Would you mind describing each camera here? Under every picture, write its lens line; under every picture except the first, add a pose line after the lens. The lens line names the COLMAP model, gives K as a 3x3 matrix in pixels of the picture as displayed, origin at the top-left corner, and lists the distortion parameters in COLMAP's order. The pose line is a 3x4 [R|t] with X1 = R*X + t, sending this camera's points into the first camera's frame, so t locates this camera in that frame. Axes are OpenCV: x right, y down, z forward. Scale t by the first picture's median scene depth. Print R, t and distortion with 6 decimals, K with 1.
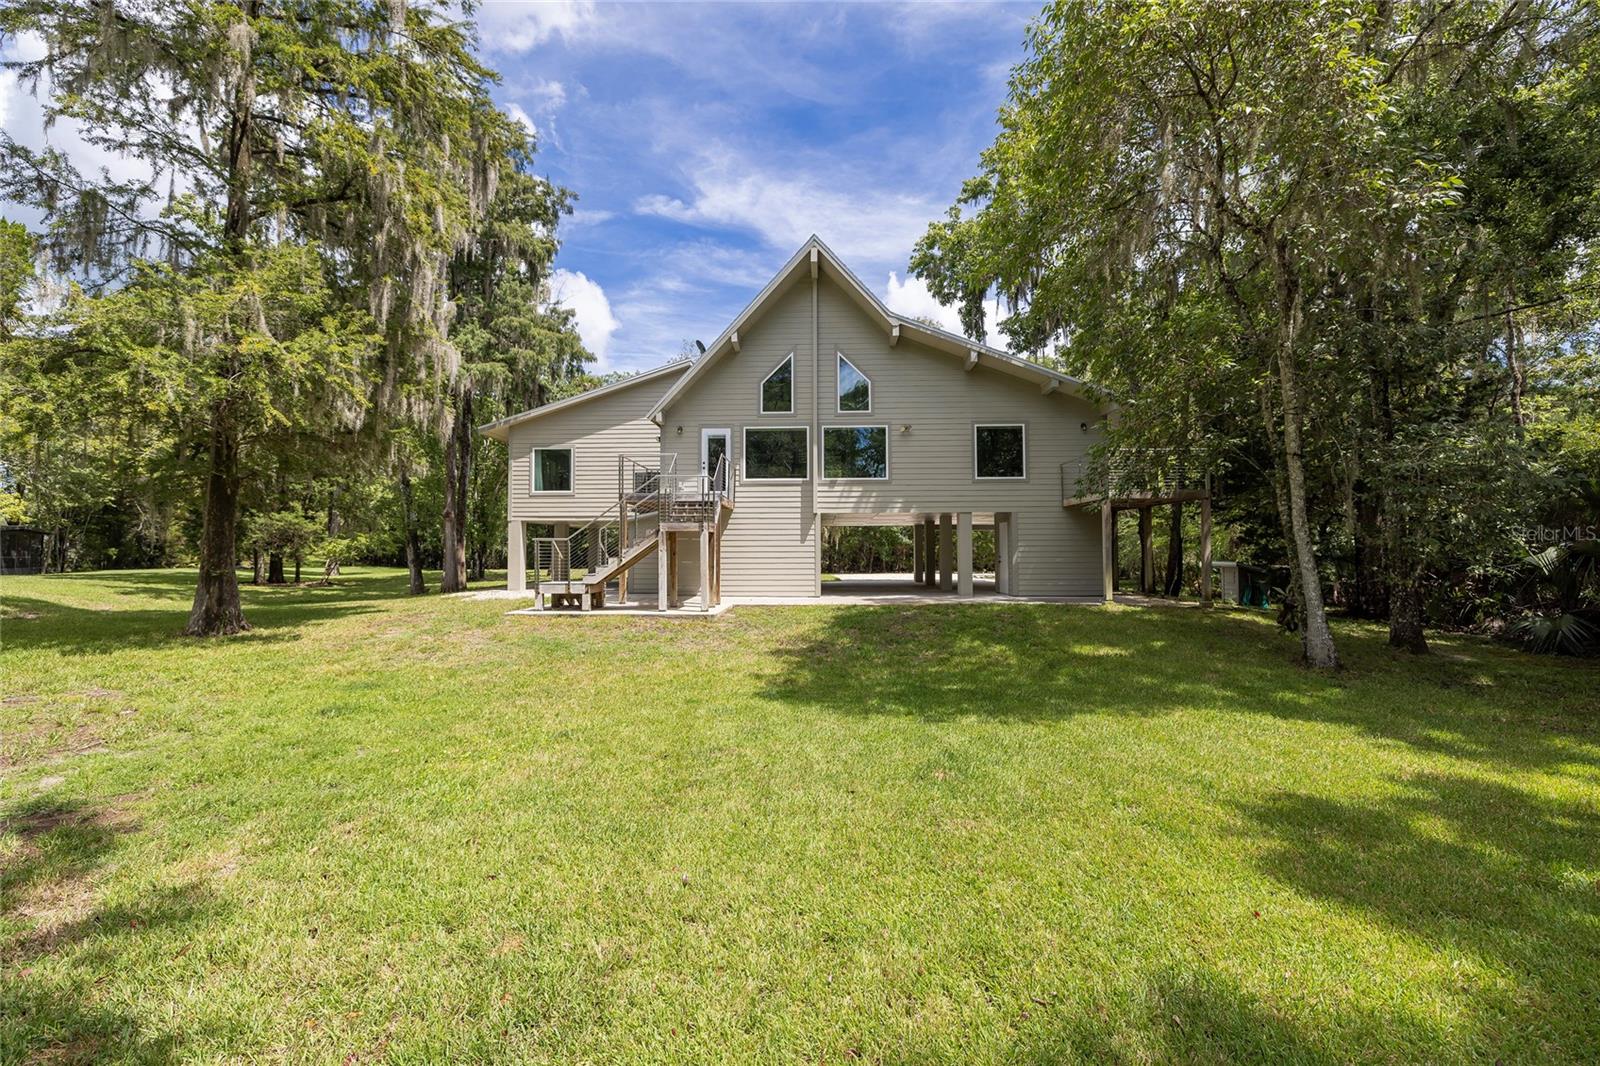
lens RADIAL K [[663.6, 0, 800.0], [0, 663.6, 533.0], [0, 0, 1]] dist [-0.006743, 0.001218]
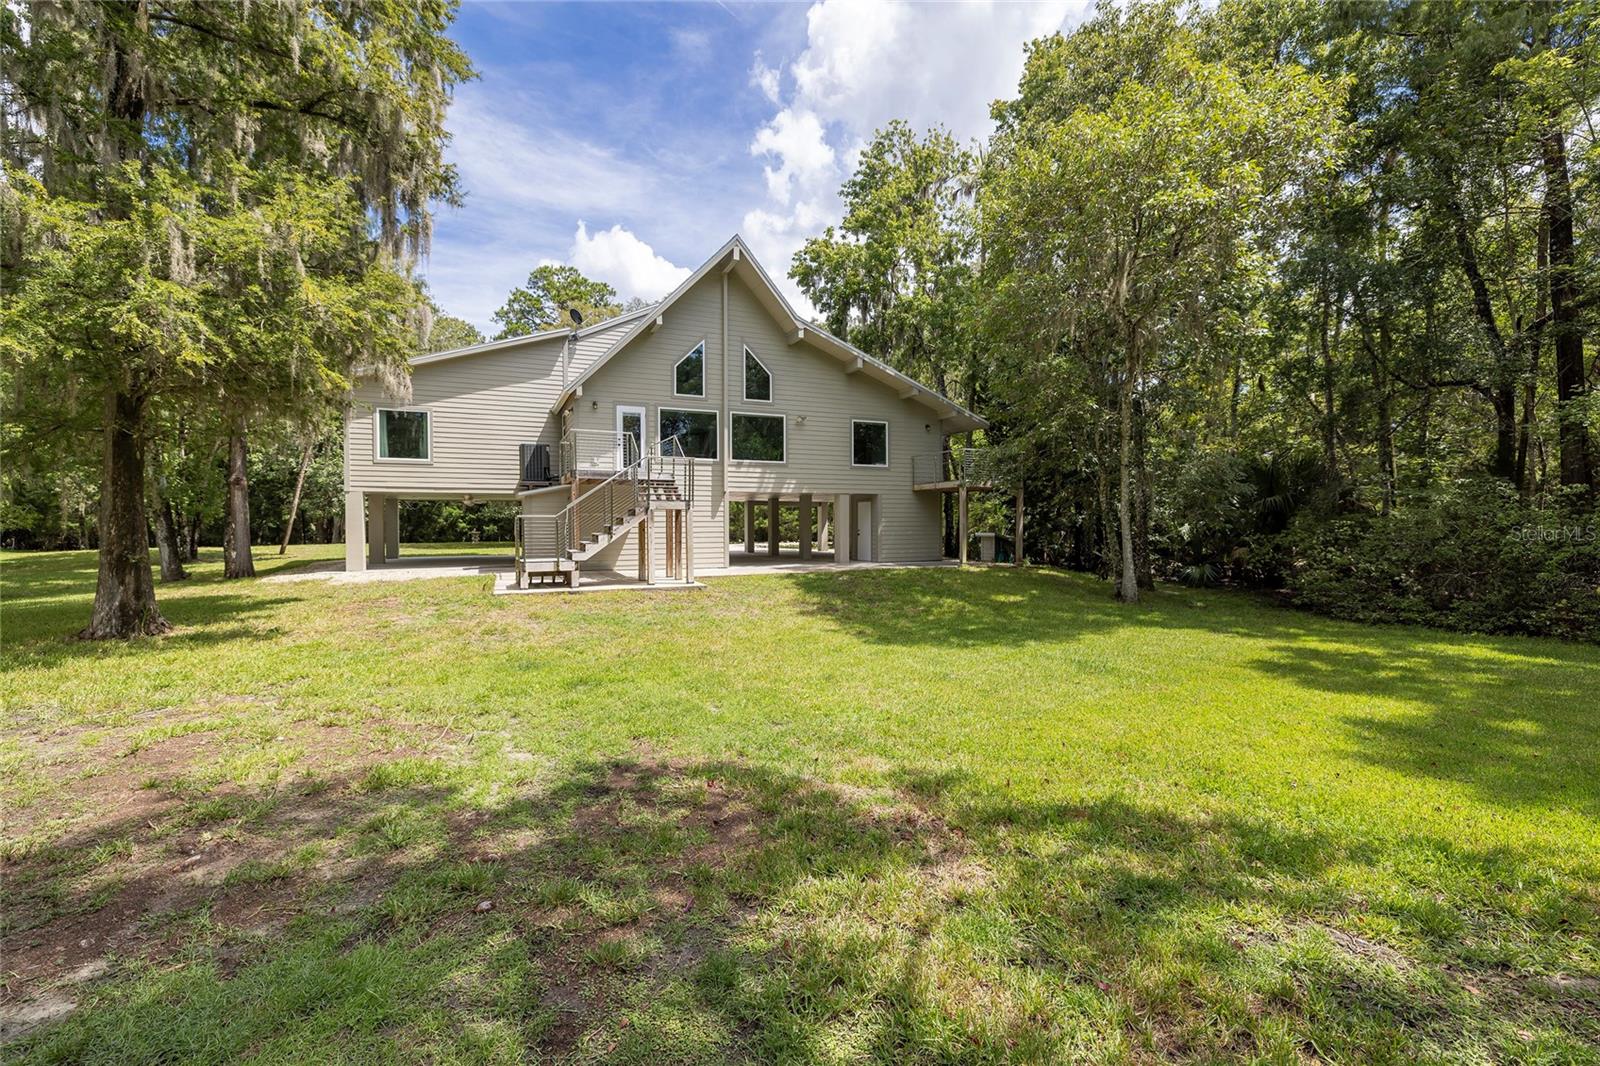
lens RADIAL K [[665.4, 0, 793.8], [0, 665.4, 537.9], [0, 0, 1]] dist [-0.008160, 0.000040]
pose [[0.900576, -0.010444, 0.434573, -0.351010], [-0.012299, 0.998699, 0.049489, -0.009198], [-0.434525, -0.049913, 0.899276, -0.038967]]
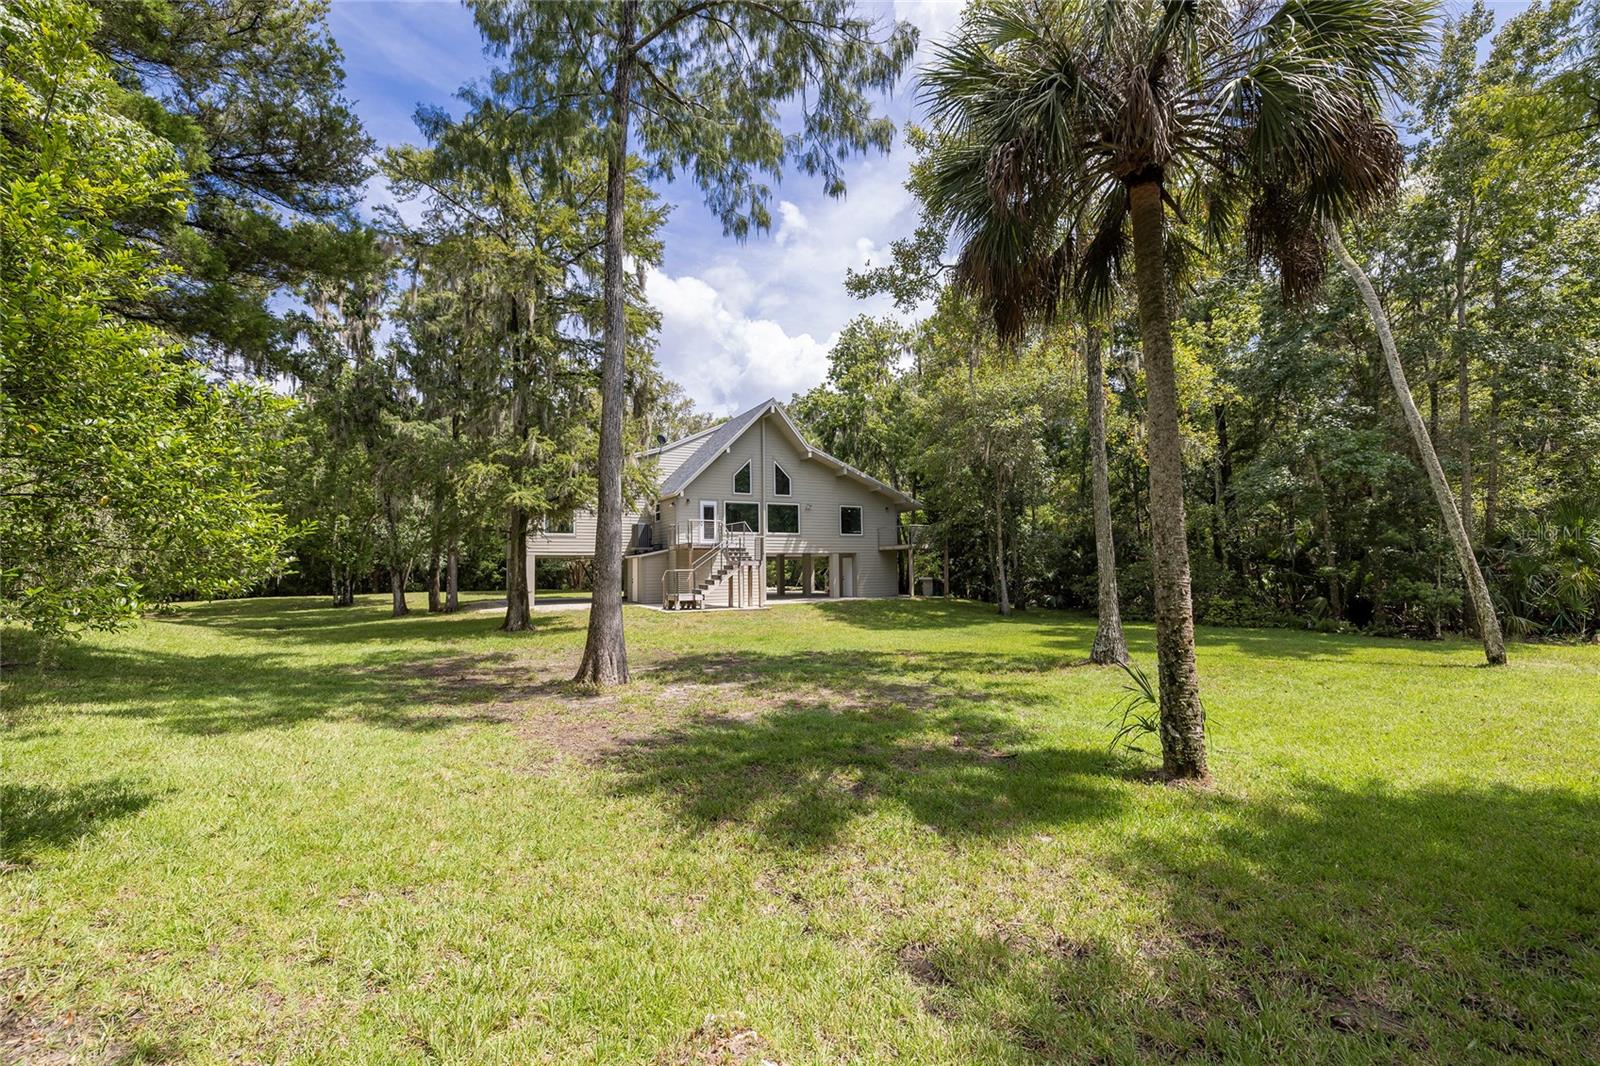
lens RADIAL K [[663.6, 0, 800.0], [0, 663.6, 533.0], [0, 0, 1]] dist [-0.006743, 0.001218]
pose [[0.858504, 0.019088, 0.512452, -0.782759], [-0.003971, 0.999525, -0.030577, -0.028520], [-0.512792, 0.024215, 0.858171, -0.536764]]
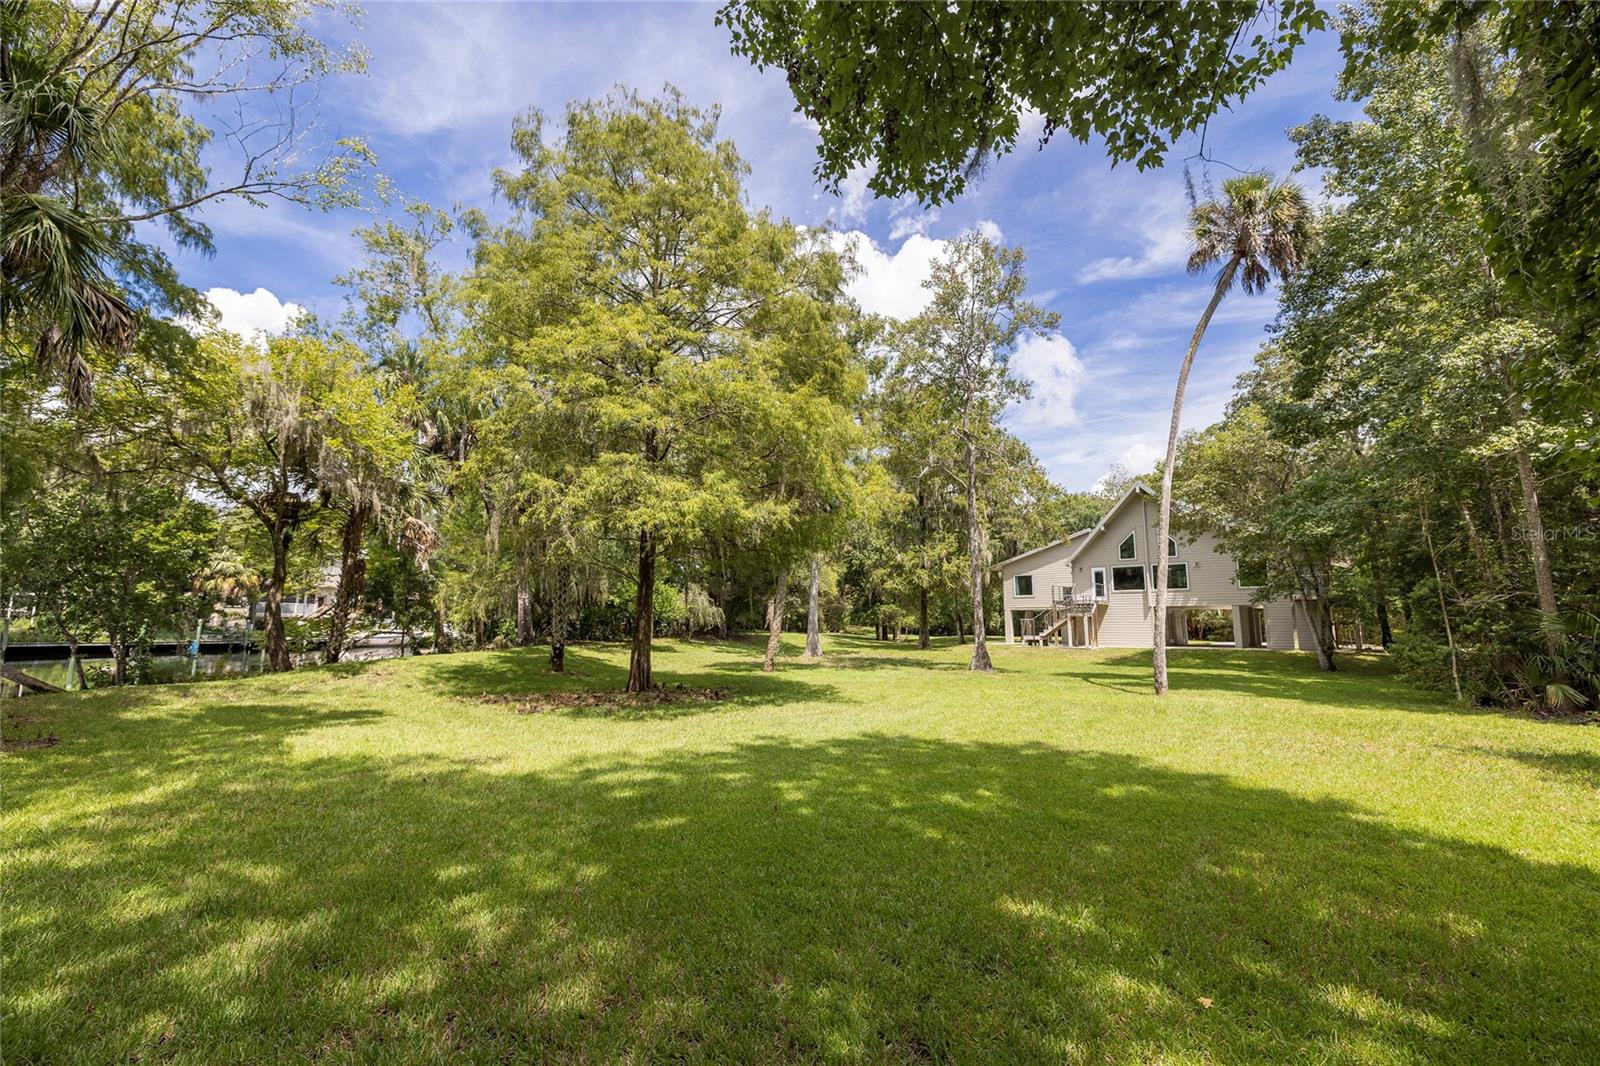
lens RADIAL K [[663.6, 0, 800.0], [0, 663.6, 533.0], [0, 0, 1]] dist [-0.006743, 0.001218]
pose [[0.784237, -0.080035, -0.615278, 0.459563], [0.010656, 0.993237, -0.115618, -0.030271], [0.620370, 0.084115, 0.779786, -1.331140]]
